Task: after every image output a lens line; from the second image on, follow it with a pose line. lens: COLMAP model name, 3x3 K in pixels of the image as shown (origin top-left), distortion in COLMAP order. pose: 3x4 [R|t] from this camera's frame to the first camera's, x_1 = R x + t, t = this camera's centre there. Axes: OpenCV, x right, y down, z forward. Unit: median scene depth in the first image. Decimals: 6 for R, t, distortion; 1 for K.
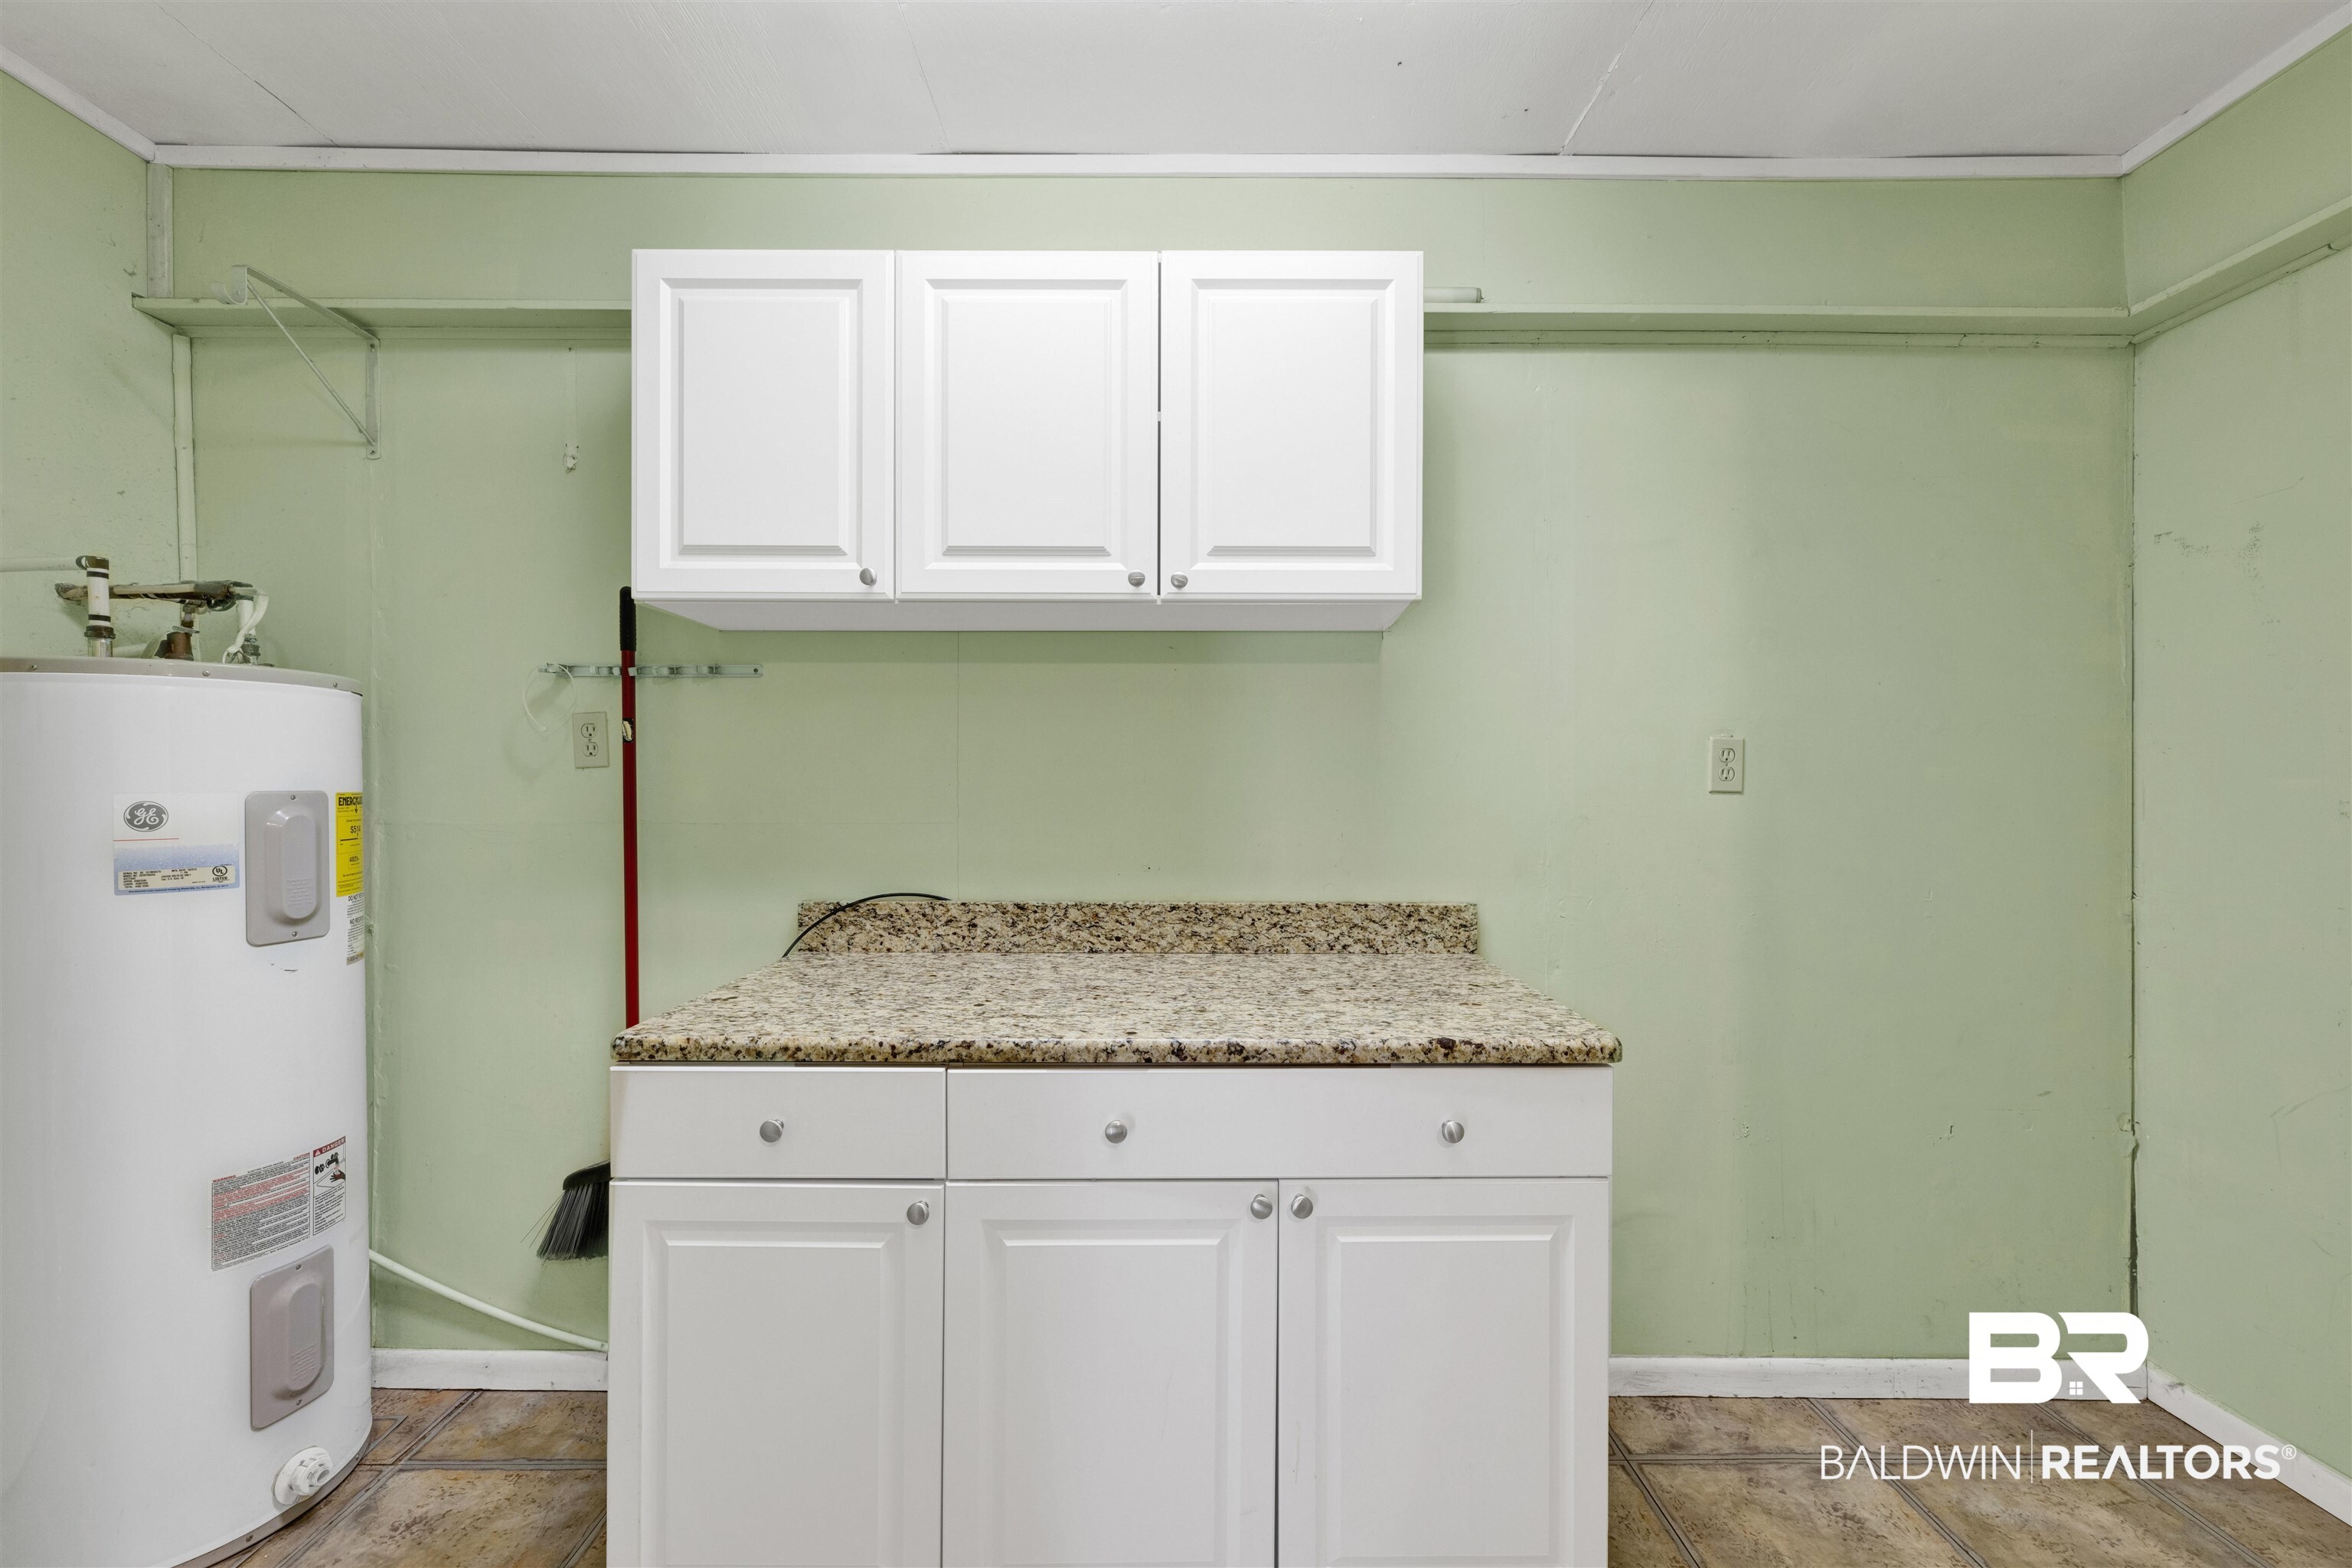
lens RADIAL K [[918.0, 0, 1168.7], [0, 918.0, 799.7], [0, 0, 1]] dist [-0.001052, -0.000265]
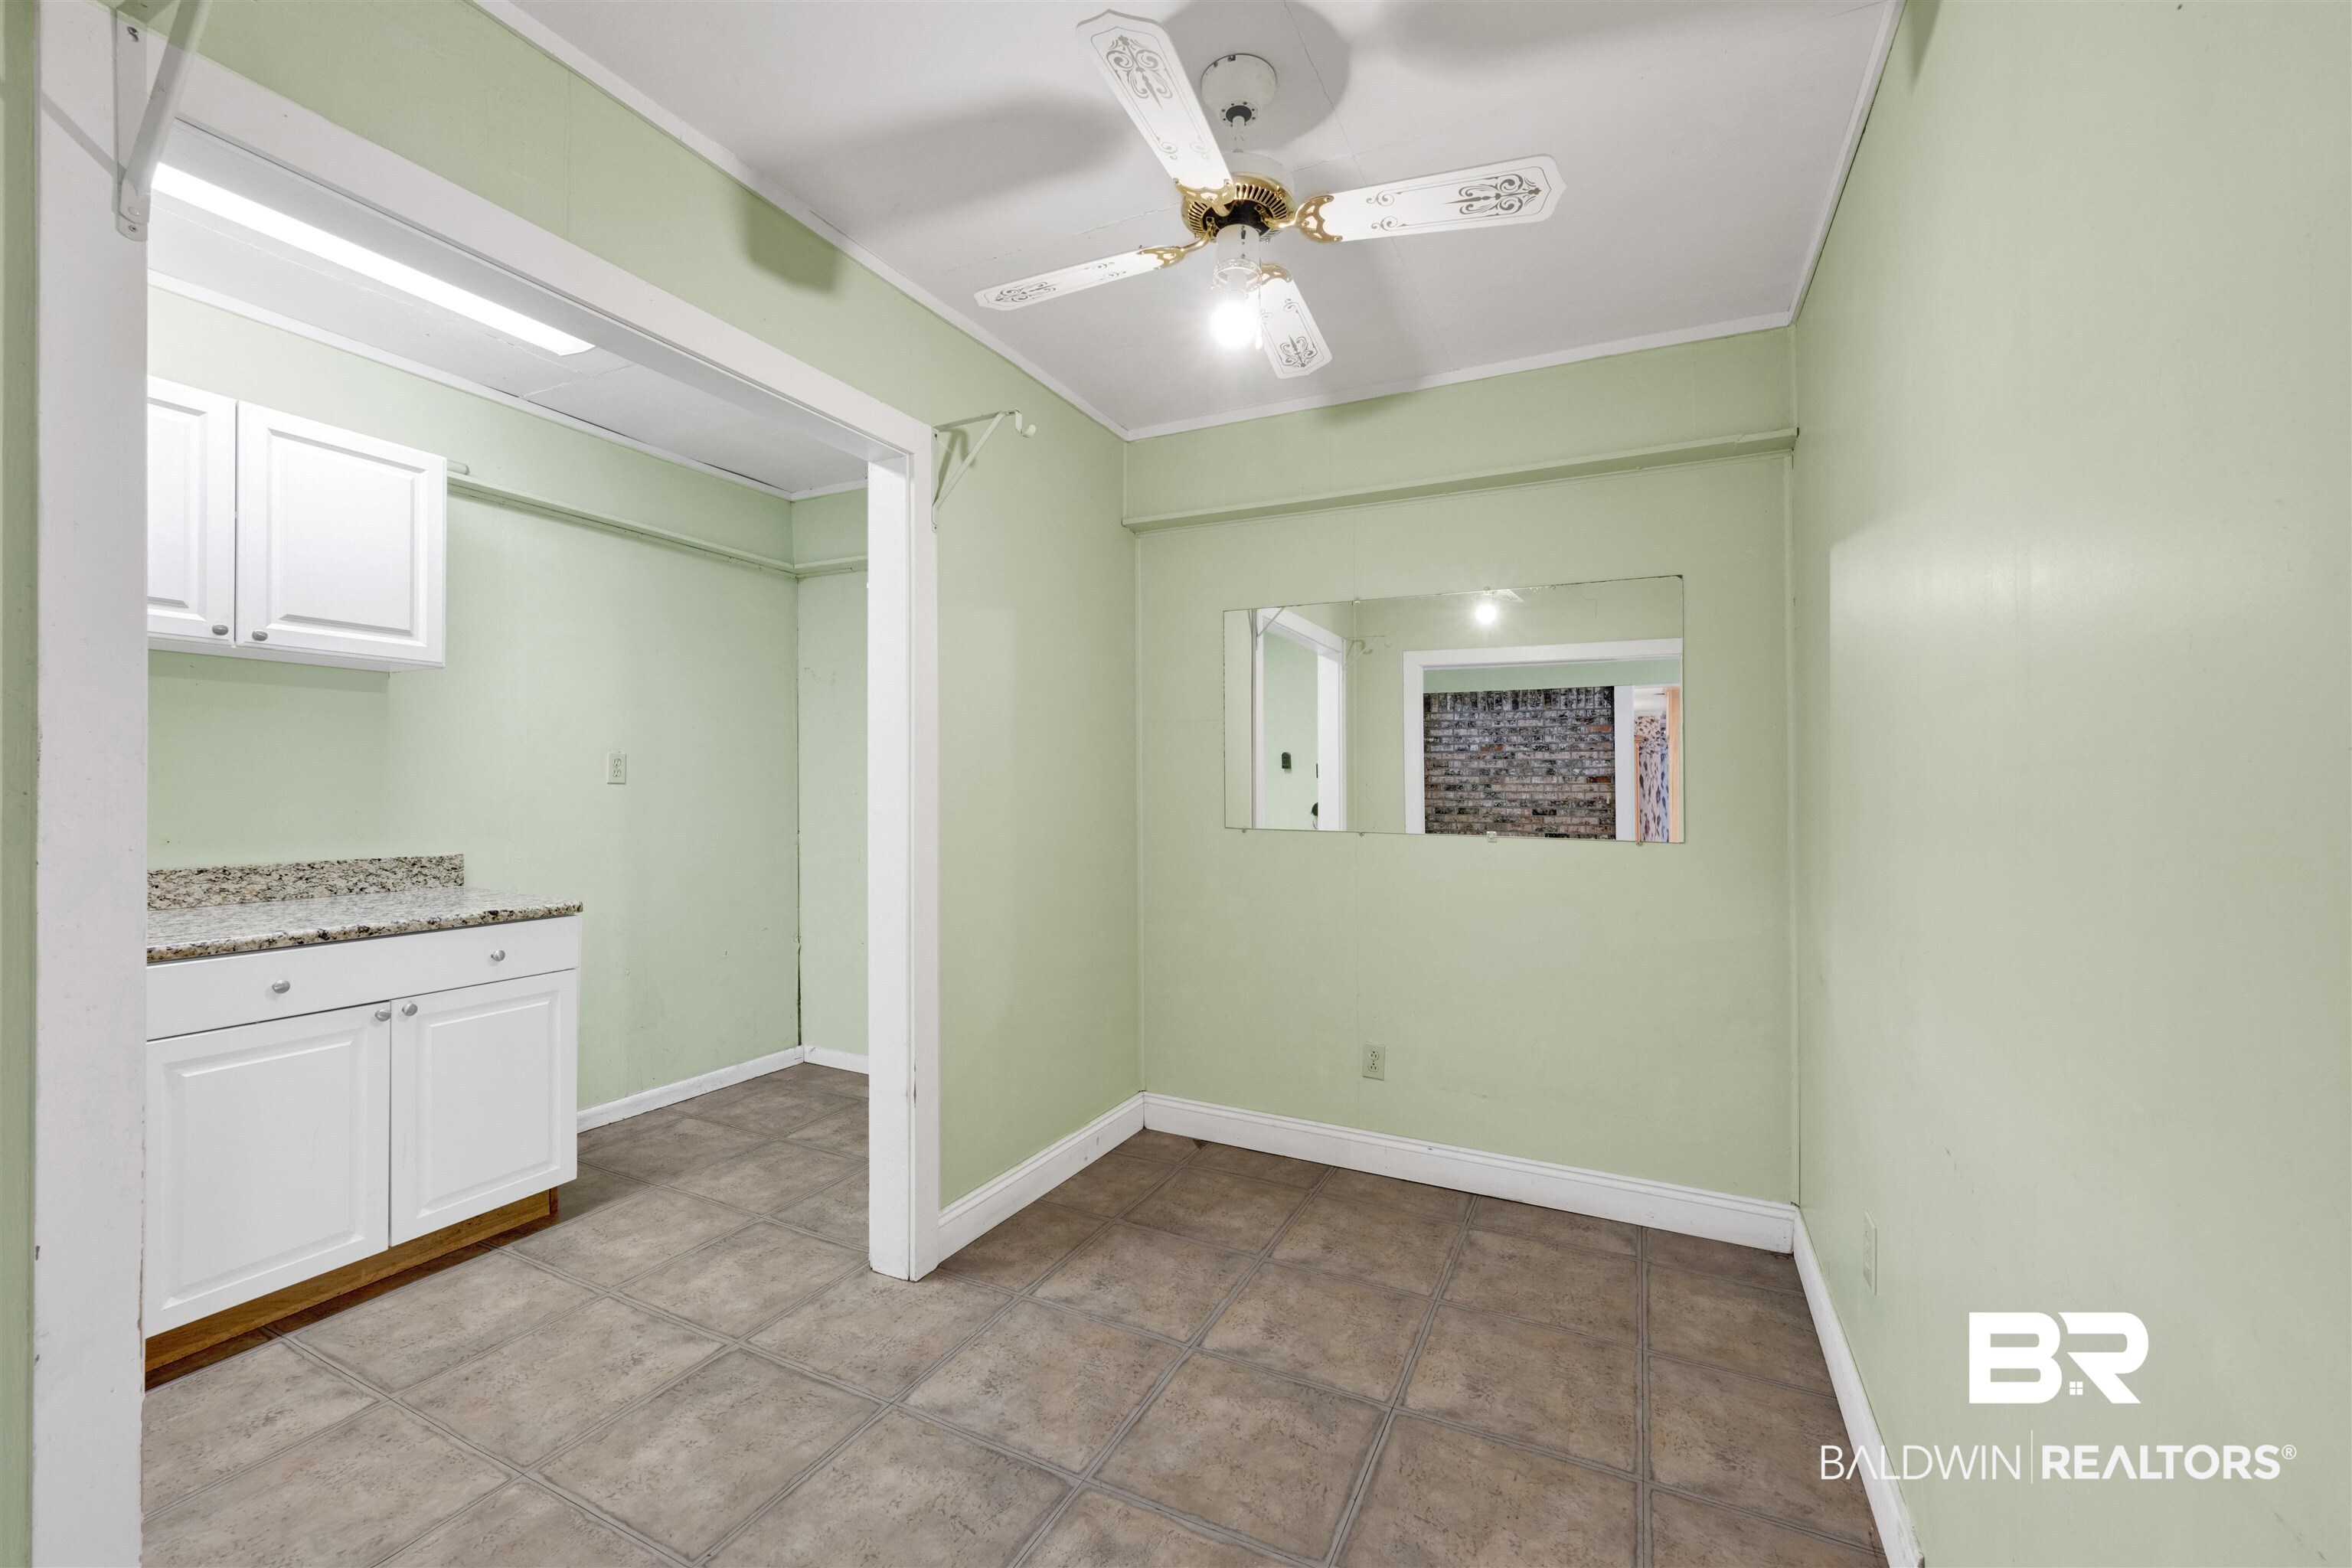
lens RADIAL K [[918.0, 0, 1168.7], [0, 918.0, 799.7], [0, 0, 1]] dist [-0.001052, -0.000265]
pose [[0.424870, -0.009966, 0.905200, -0.577892], [-0.002198, 0.999925, 0.012041, -0.000374], [-0.905252, -0.007105, 0.424816, -0.764442]]
